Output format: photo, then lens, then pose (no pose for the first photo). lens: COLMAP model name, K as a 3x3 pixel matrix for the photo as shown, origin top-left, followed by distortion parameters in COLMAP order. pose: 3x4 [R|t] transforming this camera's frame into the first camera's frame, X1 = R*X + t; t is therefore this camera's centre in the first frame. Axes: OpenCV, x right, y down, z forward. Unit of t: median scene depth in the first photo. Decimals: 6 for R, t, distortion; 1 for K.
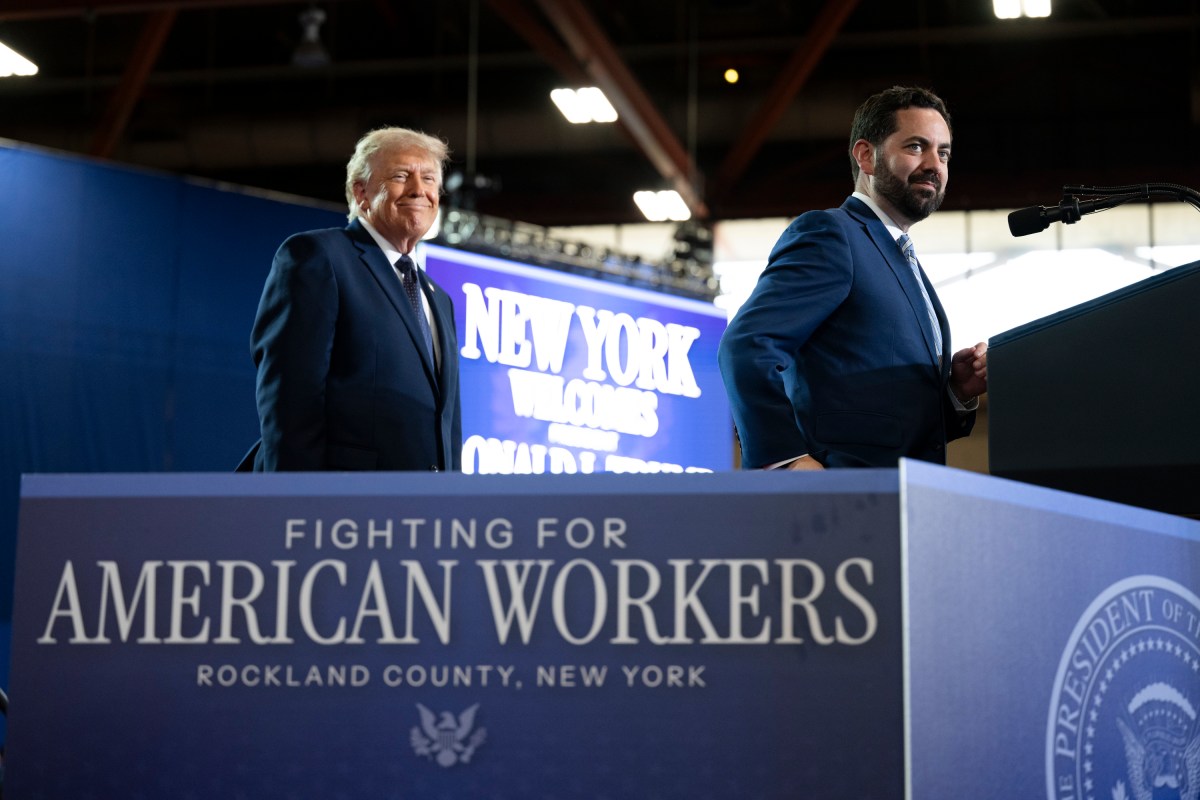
lens RADIAL K [[2365.0, 0, 600.0], [0, 2365.0, 400.0], [0, 0, 1]] dist [-0.021714, 0.161229]
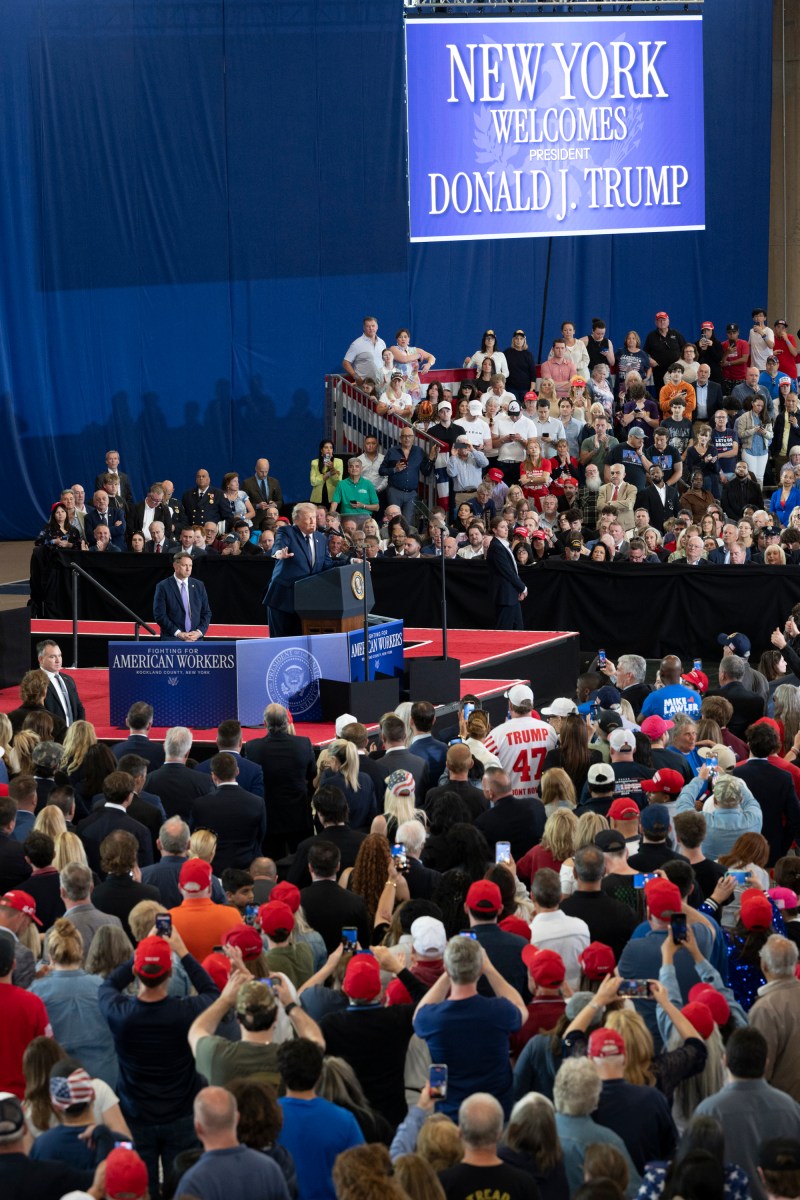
lens RADIAL K [[3573.0, 0, 505.2], [0, 3573.0, 600.6], [0, 0, 1]] dist [0.020099, -0.029740]
pose [[0.990695, -0.016635, -0.135080, 2.200940], [0.052874, 0.961586, 0.269364, -2.709163], [0.125410, -0.274000, 0.953518, -8.336450]]
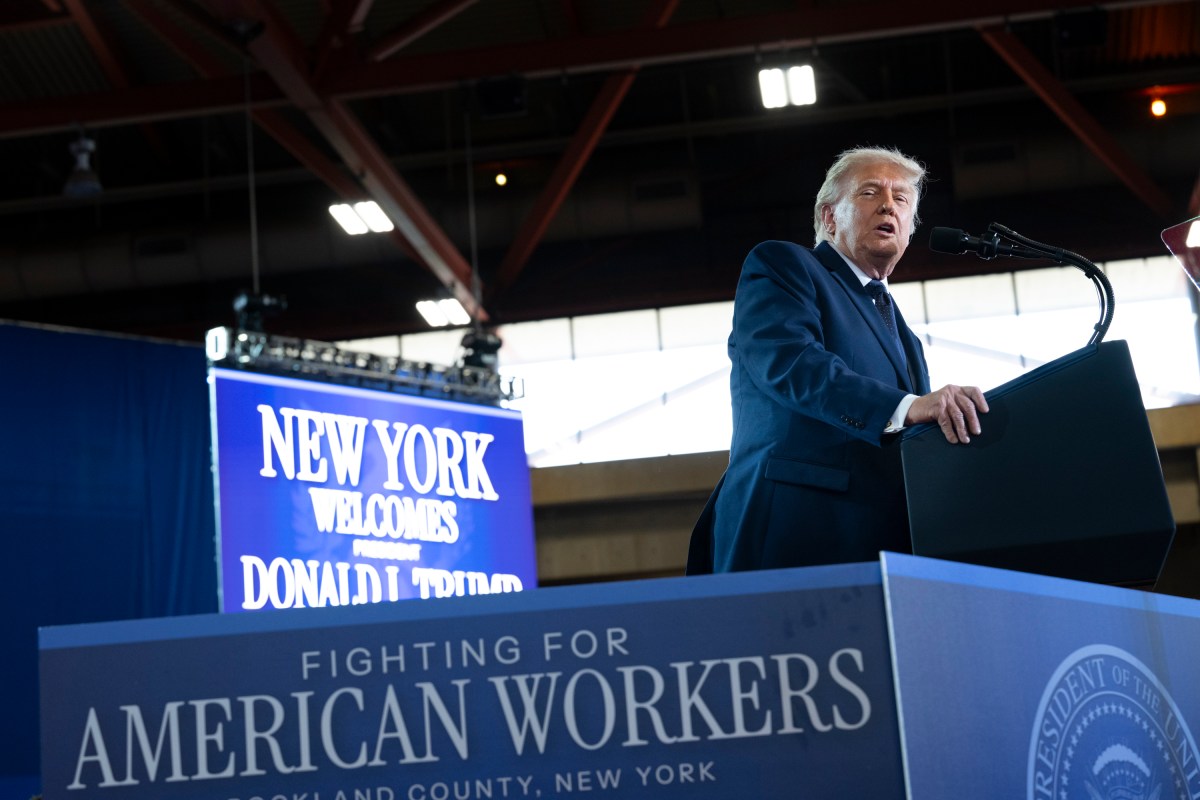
lens RADIAL K [[2377.9, 0, 562.1], [0, 2377.9, 397.5], [0, 0, 1]] dist [-0.005506, 0.002353]
pose [[0.994612, -0.066251, 0.079732, -0.094362], [0.069758, 0.996678, -0.042025, -0.009269], [-0.076683, 0.047360, 0.995930, -0.059281]]
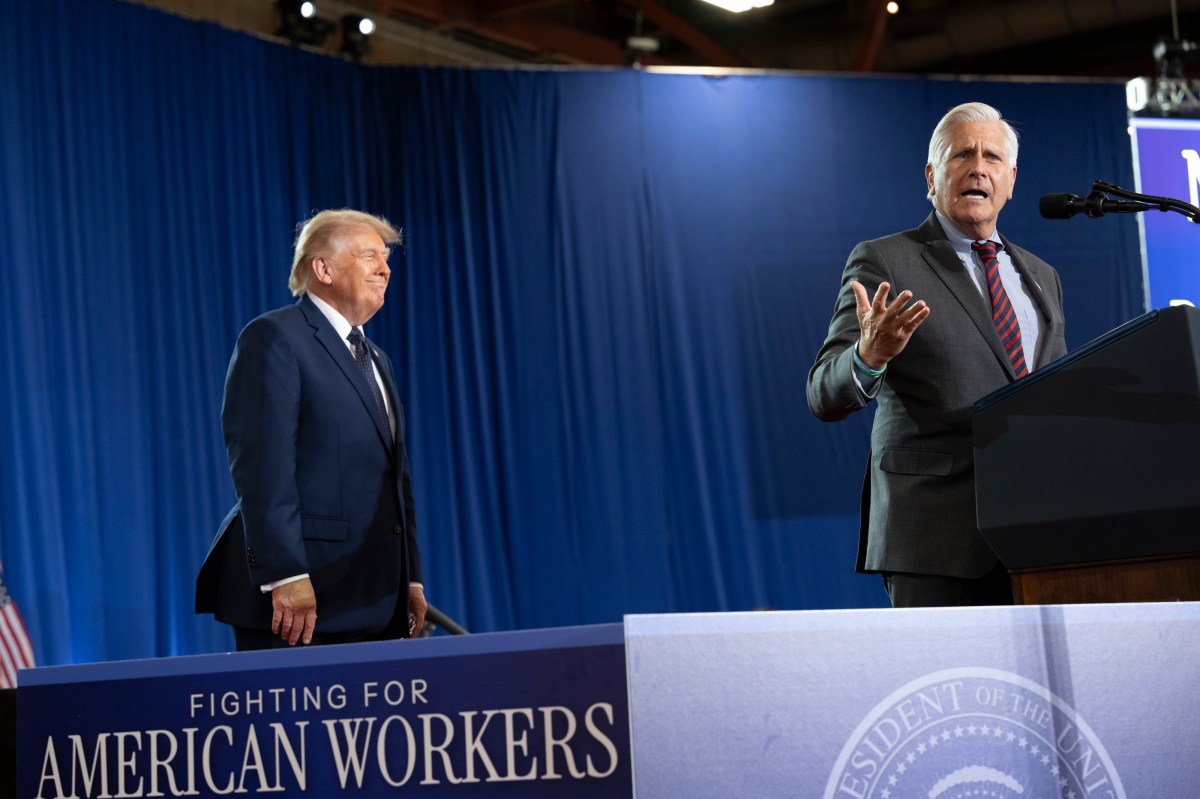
lens RADIAL K [[2288.7, 0, 654.8], [0, 2288.7, 397.8], [0, 0, 1]] dist [0.014733, 0.011290]
pose [[0.934870, -0.106895, -0.338515, 0.518661], [0.127806, 0.990991, 0.040027, -0.120381], [0.331186, -0.080684, 0.940109, -0.036472]]
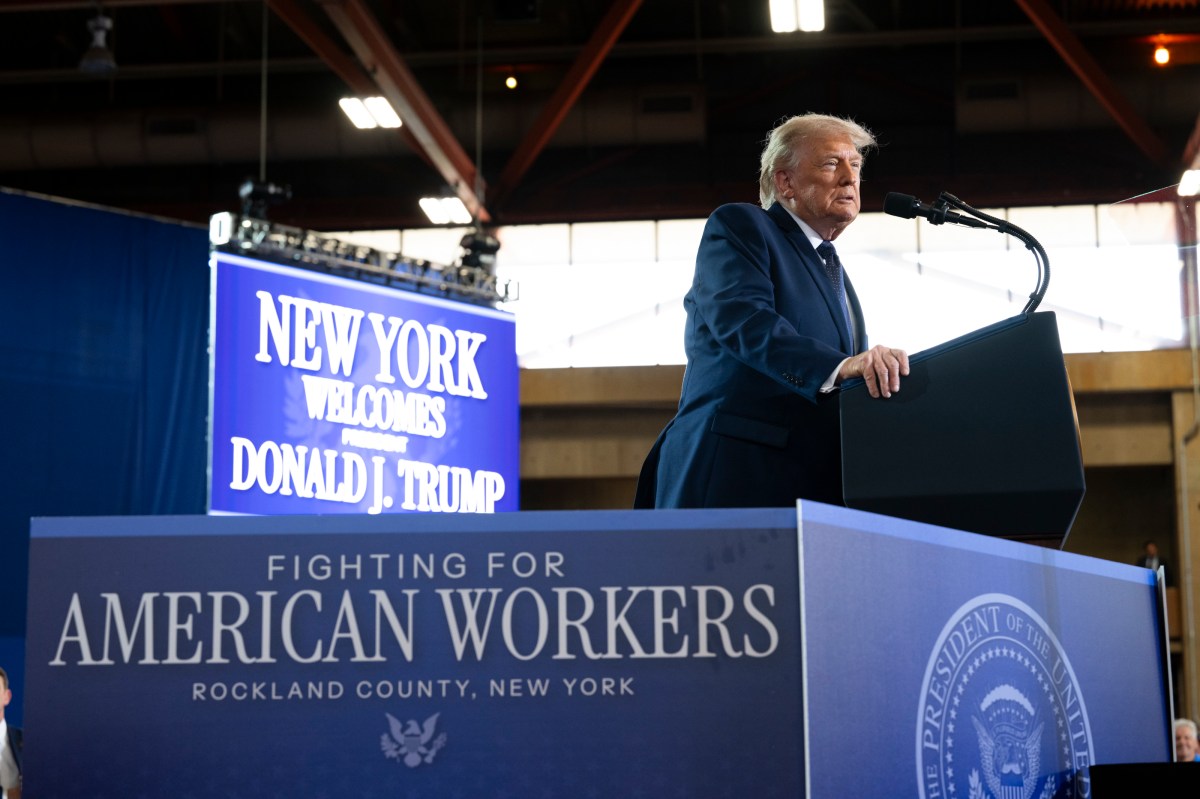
lens RADIAL K [[2345.2, 0, 580.6], [0, 2345.2, 402.6], [0, 0, 1]] dist [-0.006996, 0.049633]
pose [[0.996067, -0.003937, 0.088518, -0.081847], [0.003749, 0.999990, 0.002291, -0.025798], [-0.088526, -0.001950, 0.996072, -0.151106]]
